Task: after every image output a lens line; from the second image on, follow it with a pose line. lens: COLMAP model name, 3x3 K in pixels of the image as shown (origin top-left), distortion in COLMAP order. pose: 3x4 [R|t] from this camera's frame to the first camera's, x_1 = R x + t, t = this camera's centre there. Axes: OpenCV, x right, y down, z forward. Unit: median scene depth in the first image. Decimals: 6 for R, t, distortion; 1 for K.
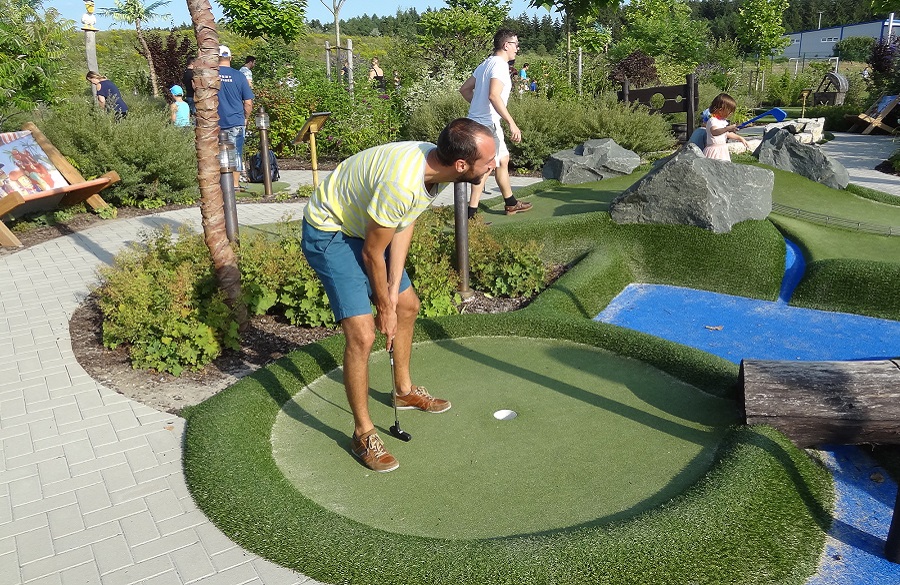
lens RADIAL K [[755.6, 0, 450.0], [0, 755.6, 292.5], [0, 0, 1]] dist [-0.009373, -0.009679]
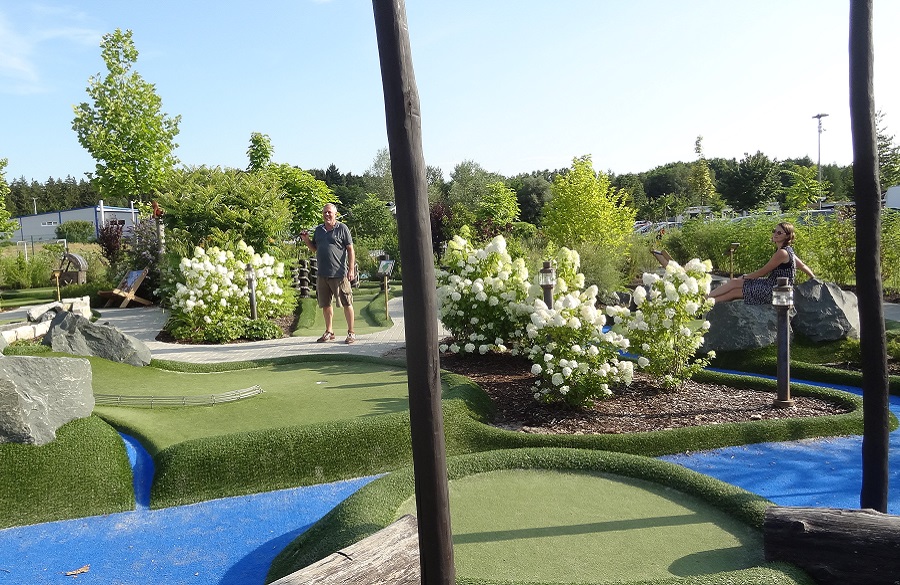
lens RADIAL K [[755.6, 0, 450.0], [0, 755.6, 292.5], [0, 0, 1]] dist [-0.009373, -0.009679]
pose [[0.601298, -0.078965, 0.795113, -0.004349], [0.259771, 0.960366, -0.101073, -0.028734], [-0.755619, 0.267323, 0.597979, 0.106599]]
